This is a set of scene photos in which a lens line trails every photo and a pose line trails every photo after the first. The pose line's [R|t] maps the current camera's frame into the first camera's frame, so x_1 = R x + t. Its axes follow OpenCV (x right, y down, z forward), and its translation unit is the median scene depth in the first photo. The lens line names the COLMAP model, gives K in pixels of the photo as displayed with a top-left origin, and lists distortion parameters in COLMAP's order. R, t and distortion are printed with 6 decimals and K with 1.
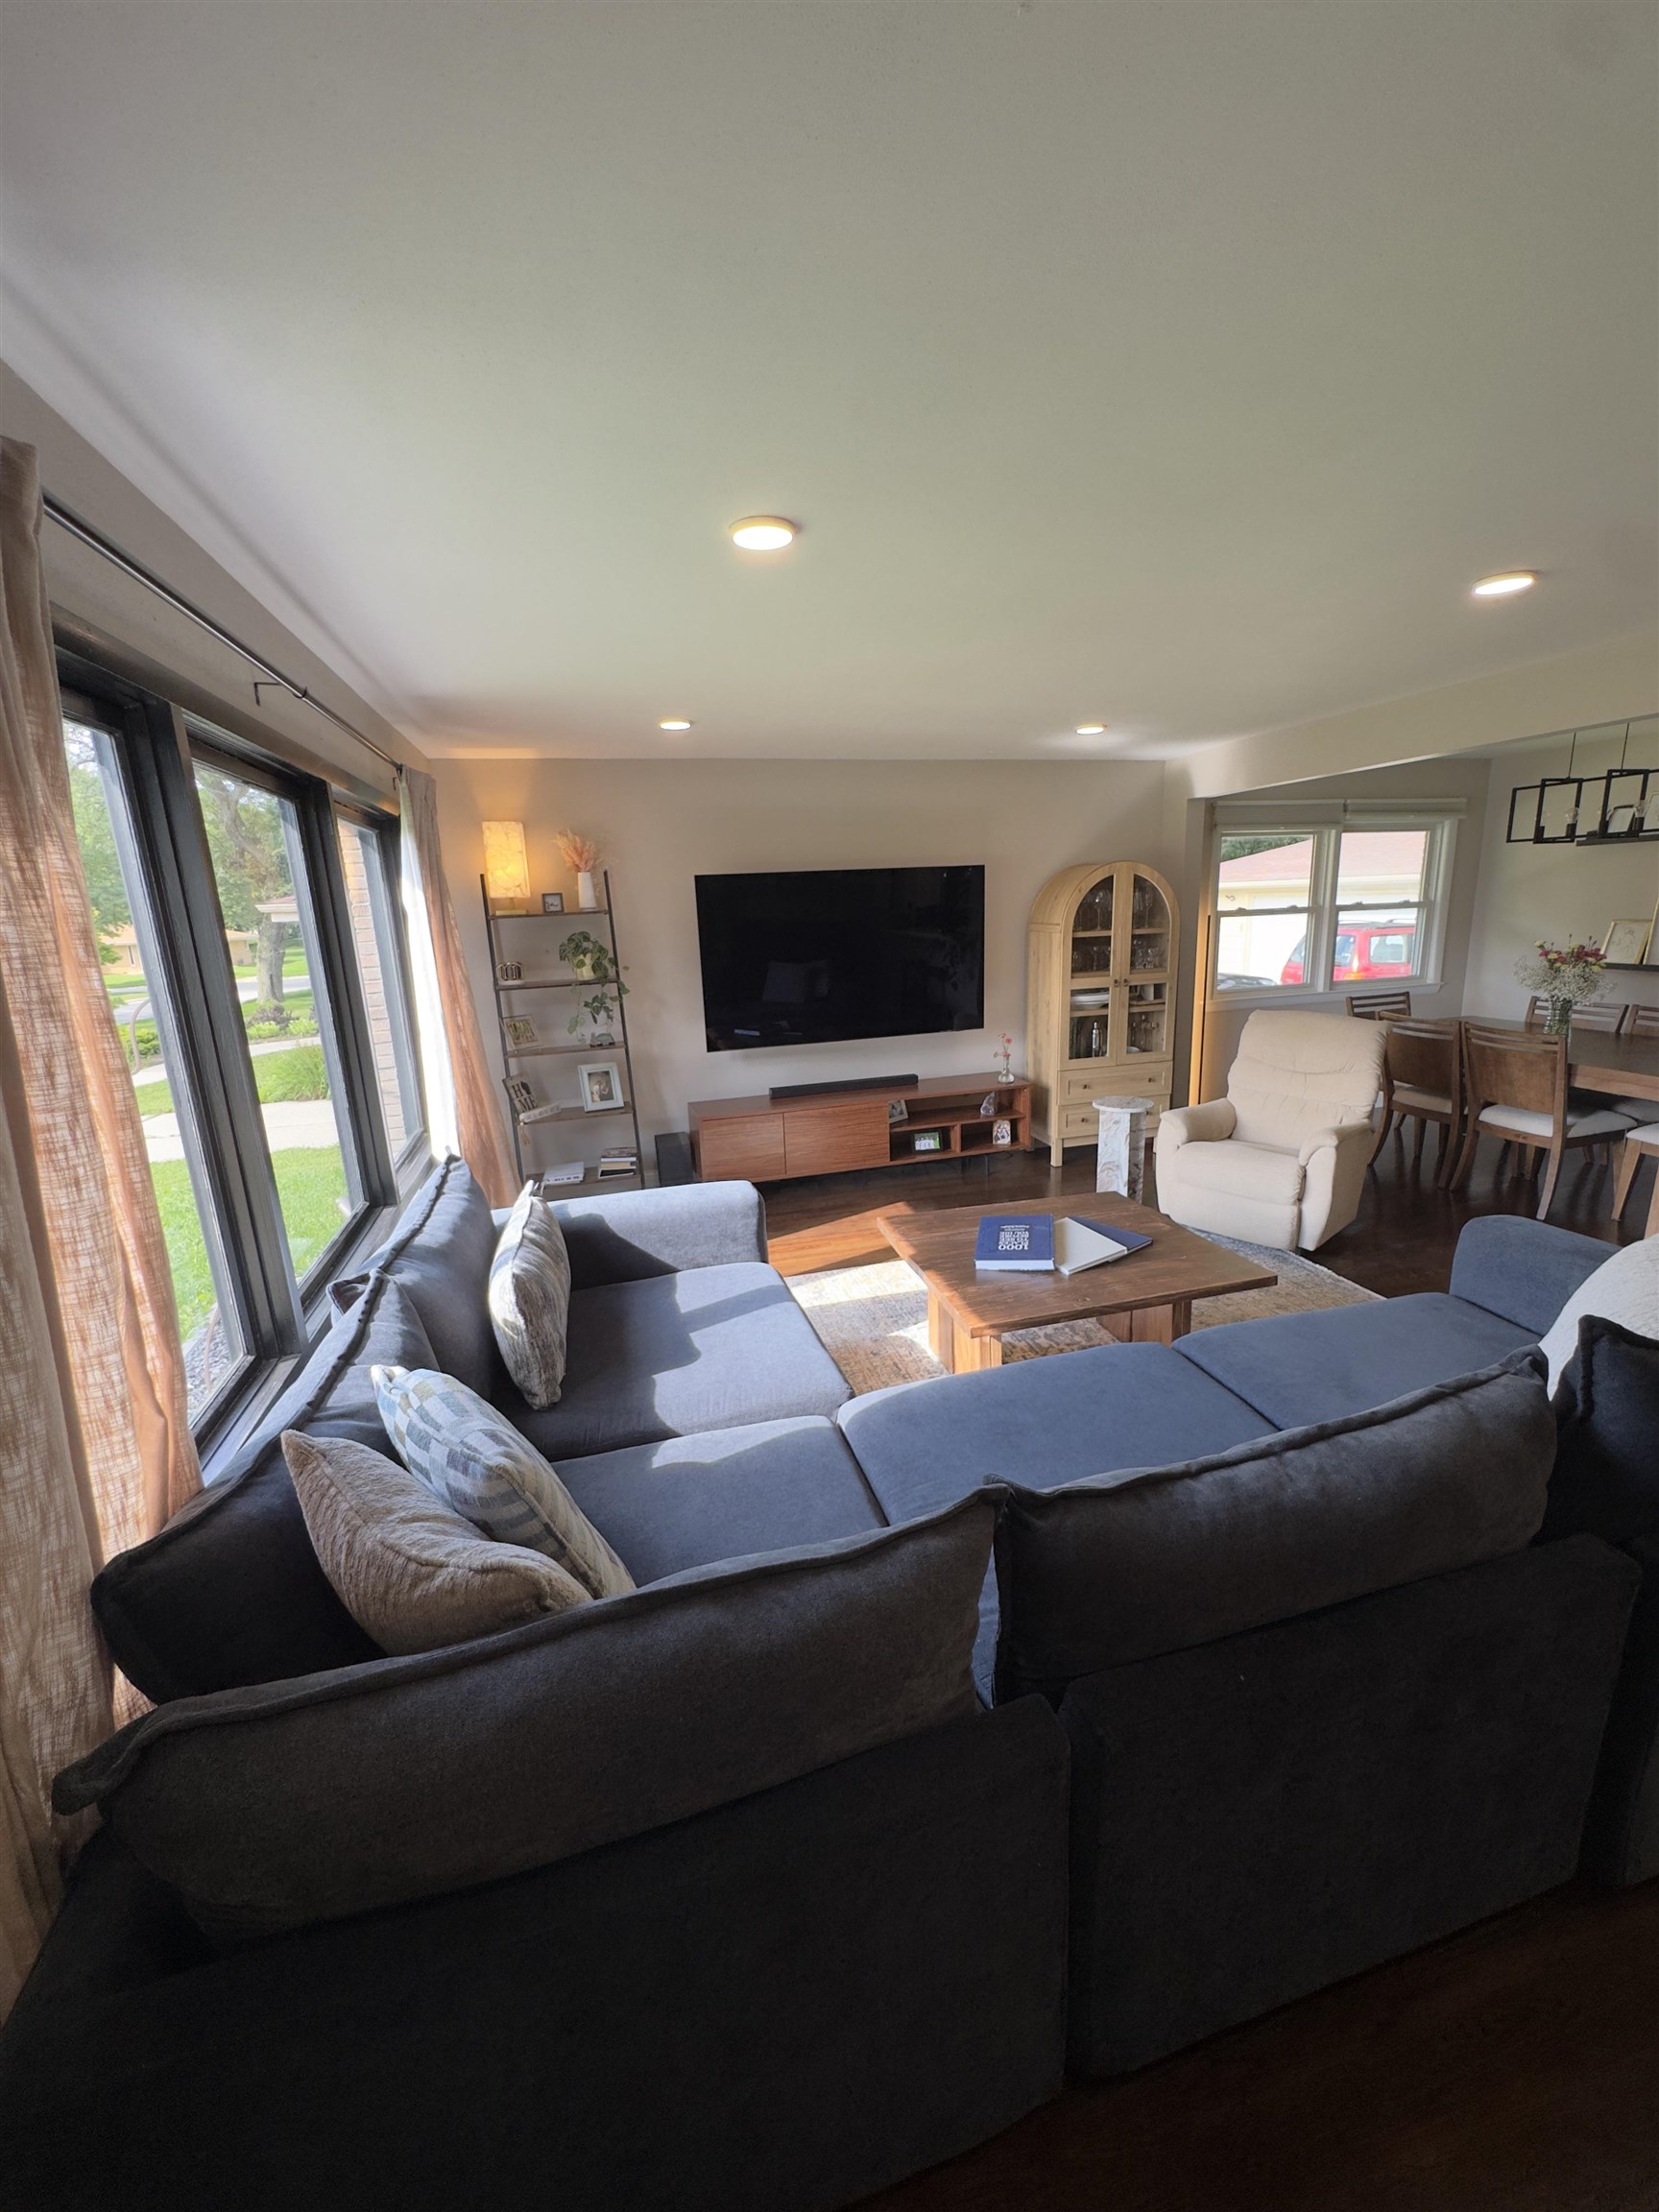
lens RADIAL K [[884.5, 0, 835.4], [0, 884.5, 1108.9], [0, 0, 1]] dist [-0.008744, -0.000415]
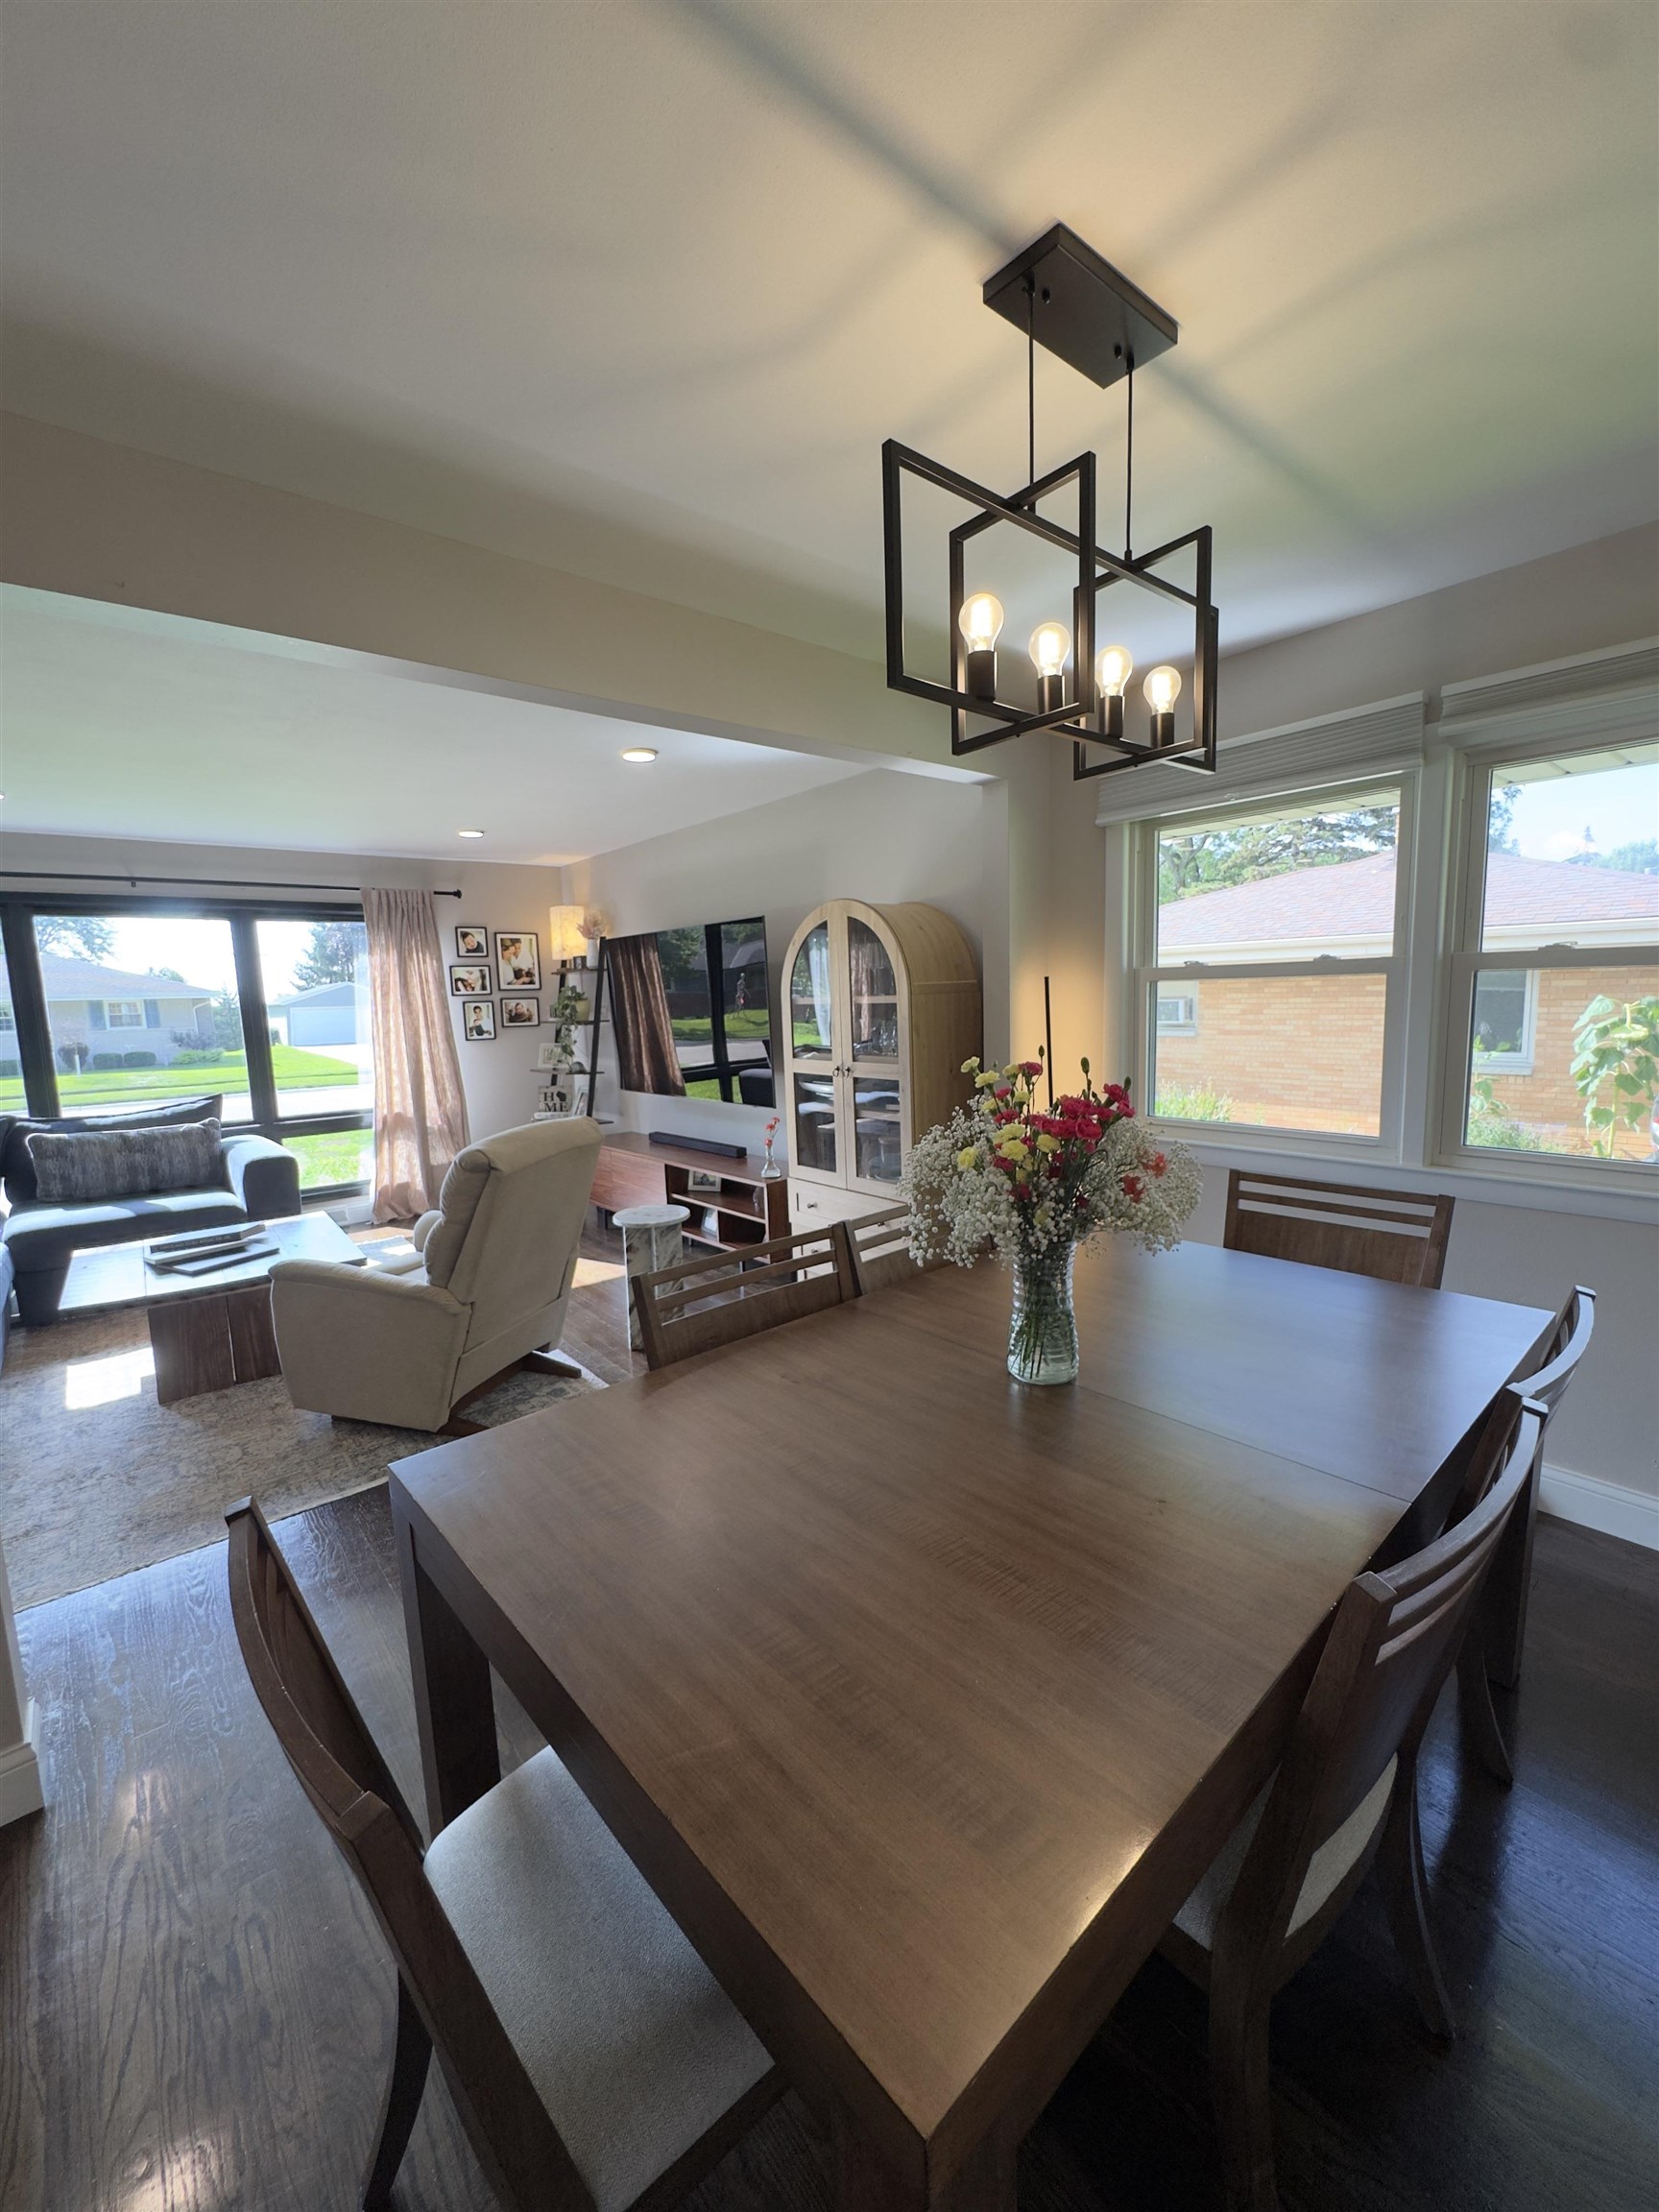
lens RADIAL K [[884.5, 0, 835.4], [0, 884.5, 1108.9], [0, 0, 1]] dist [-0.008744, -0.000415]
pose [[0.422407, 0.145525, -0.894648, 0.926154], [-0.189322, 0.979422, 0.069927, -0.157493], [0.886414, 0.139839, 0.441266, 0.673453]]
